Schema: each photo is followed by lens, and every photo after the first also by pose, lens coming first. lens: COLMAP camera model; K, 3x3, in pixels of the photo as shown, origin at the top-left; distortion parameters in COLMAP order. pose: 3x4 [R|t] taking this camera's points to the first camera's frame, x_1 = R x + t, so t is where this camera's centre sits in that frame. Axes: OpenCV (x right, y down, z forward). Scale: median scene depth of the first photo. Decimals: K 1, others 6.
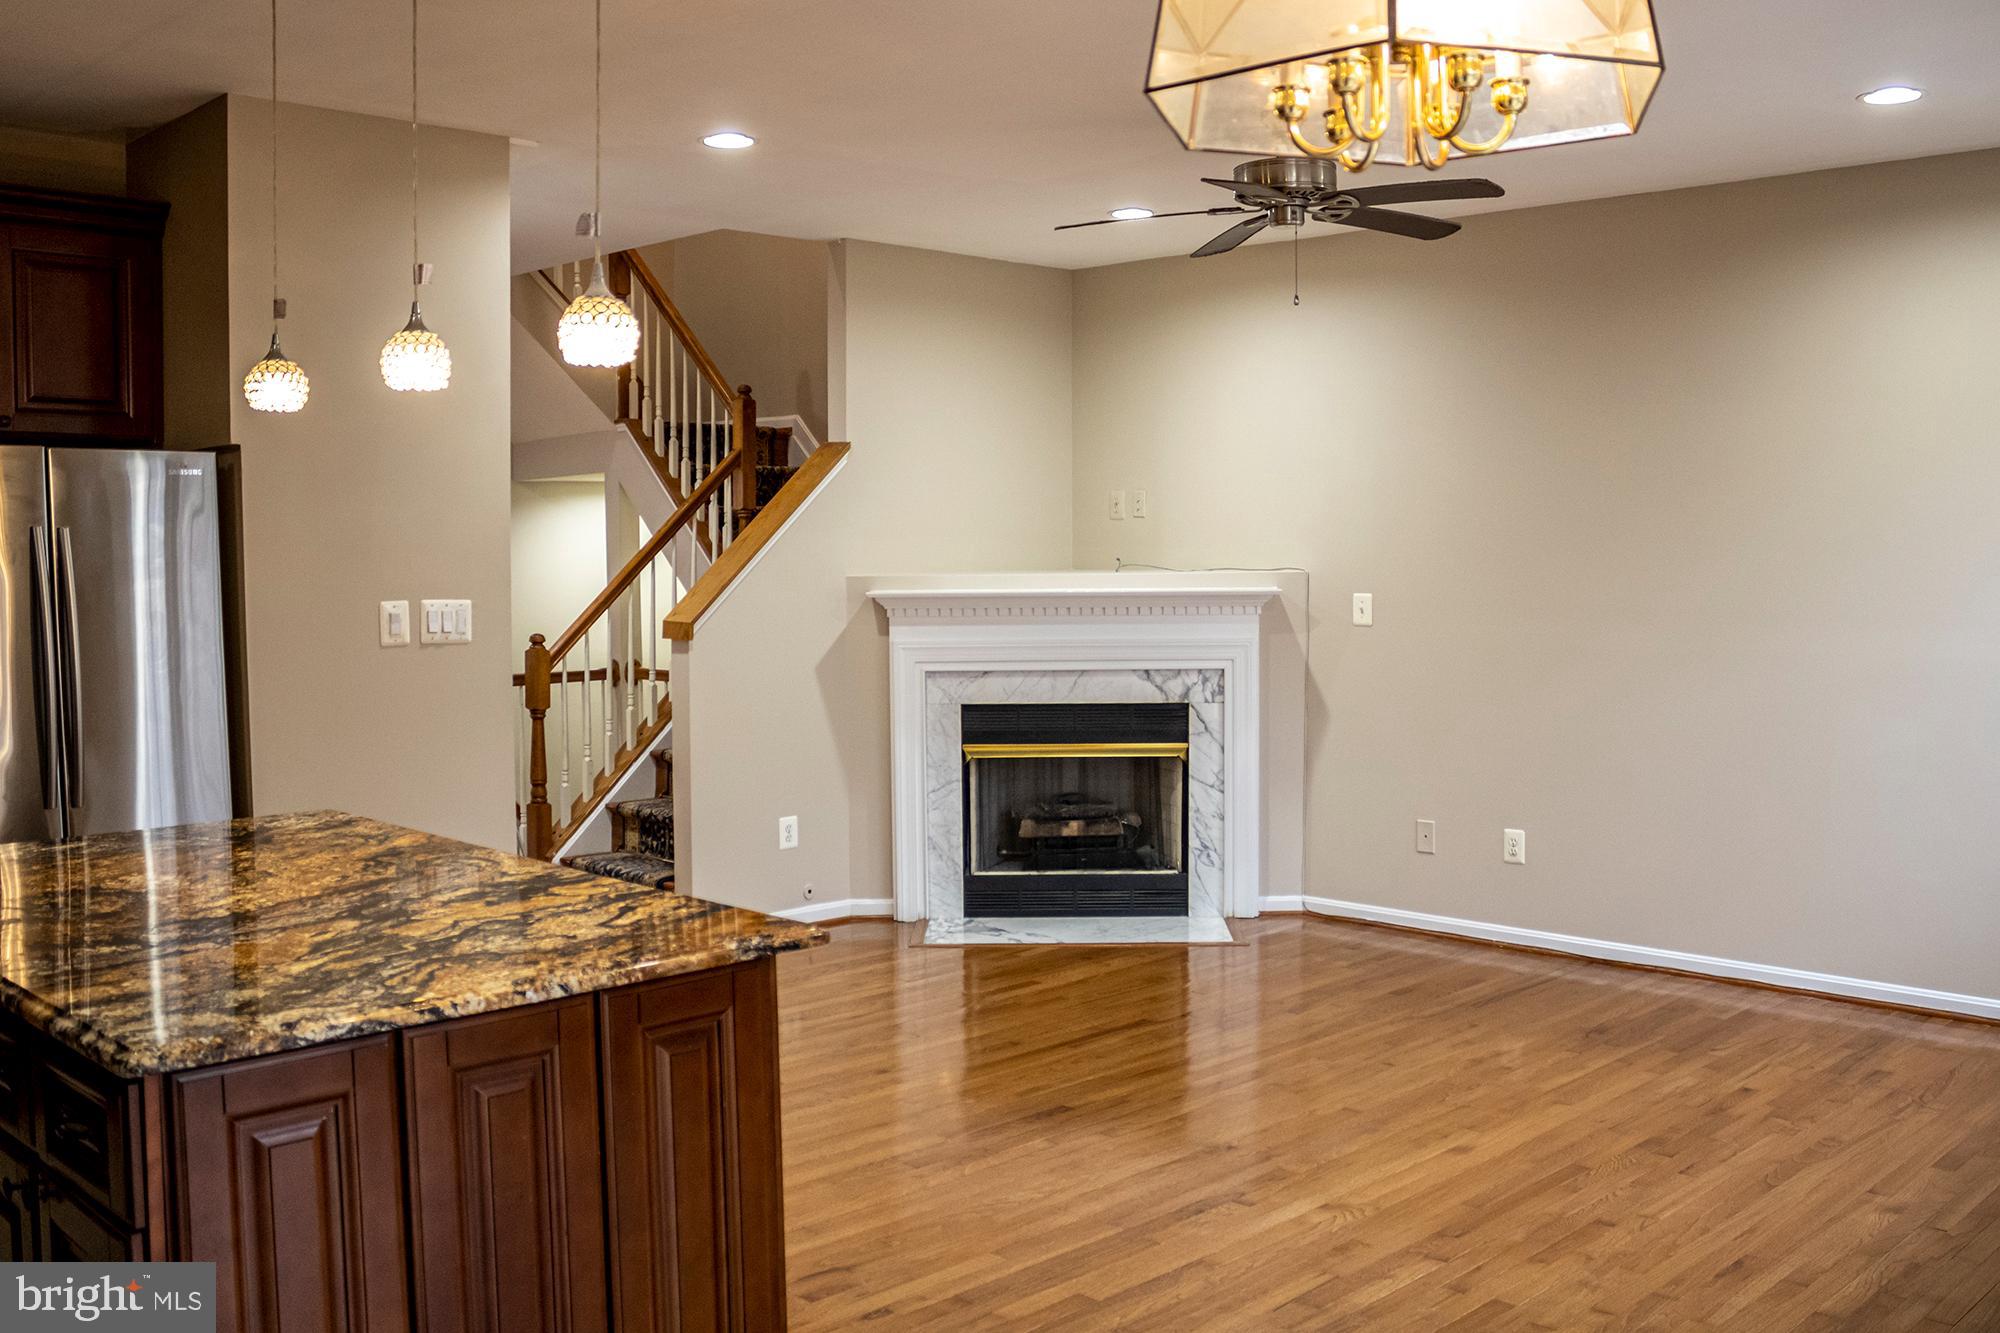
lens RADIAL K [[1793.0, 0, 1000.0], [0, 1793.0, 666.5], [0, 0, 1]] dist [-0.151045, 0.130188]
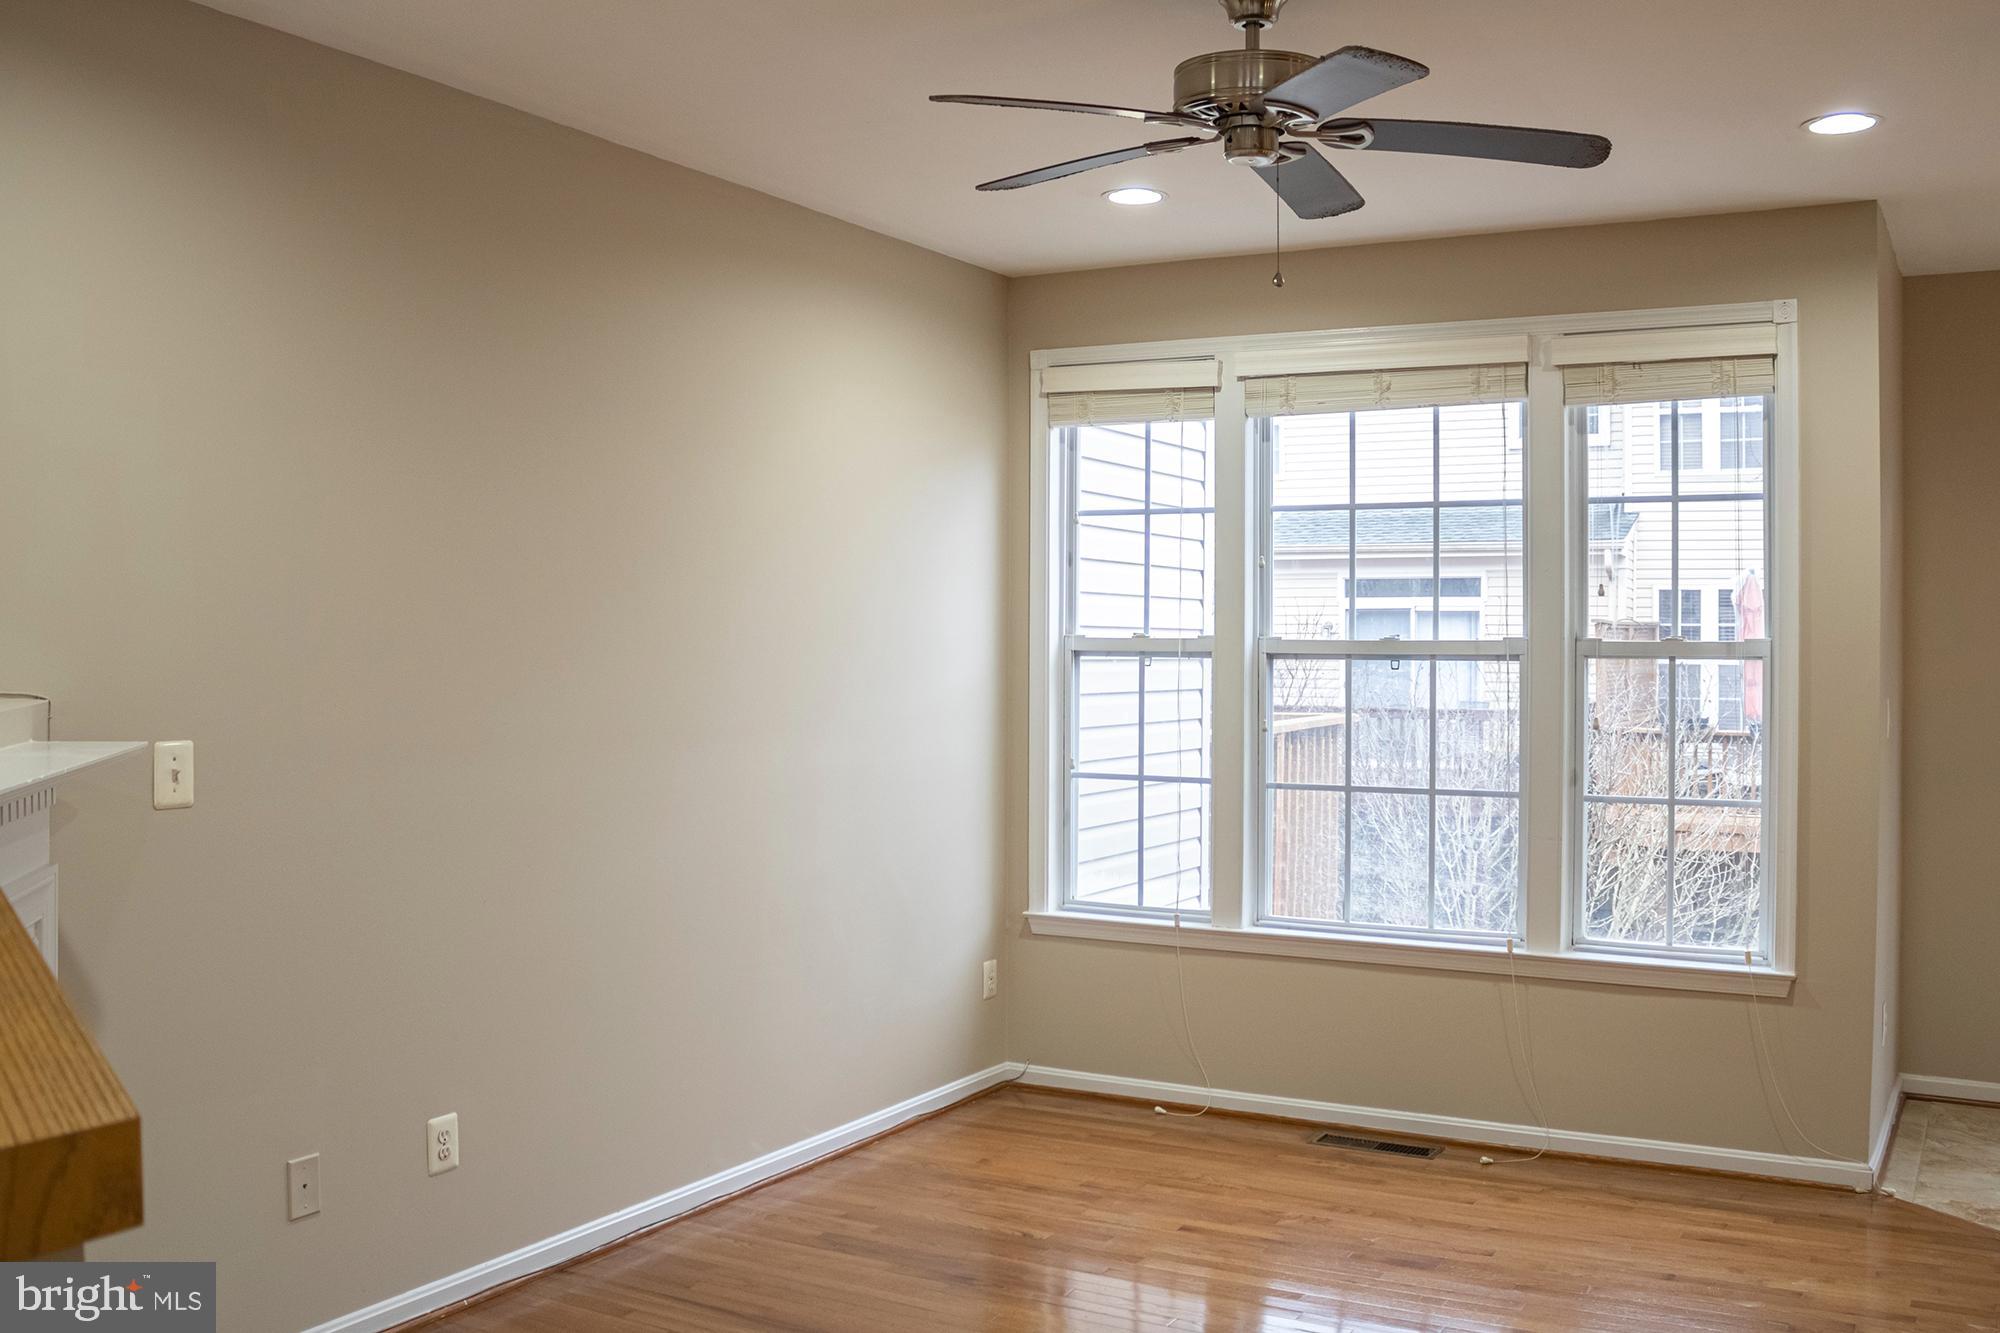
lens RADIAL K [[1793.0, 0, 1000.0], [0, 1793.0, 666.5], [0, 0, 1]] dist [-0.151045, 0.130188]
pose [[-0.277927, 0.001637, 0.960601, -0.511737], [0.054854, 0.998394, 0.014169, -0.089740], [-0.959035, 0.056630, -0.277570, 1.471522]]
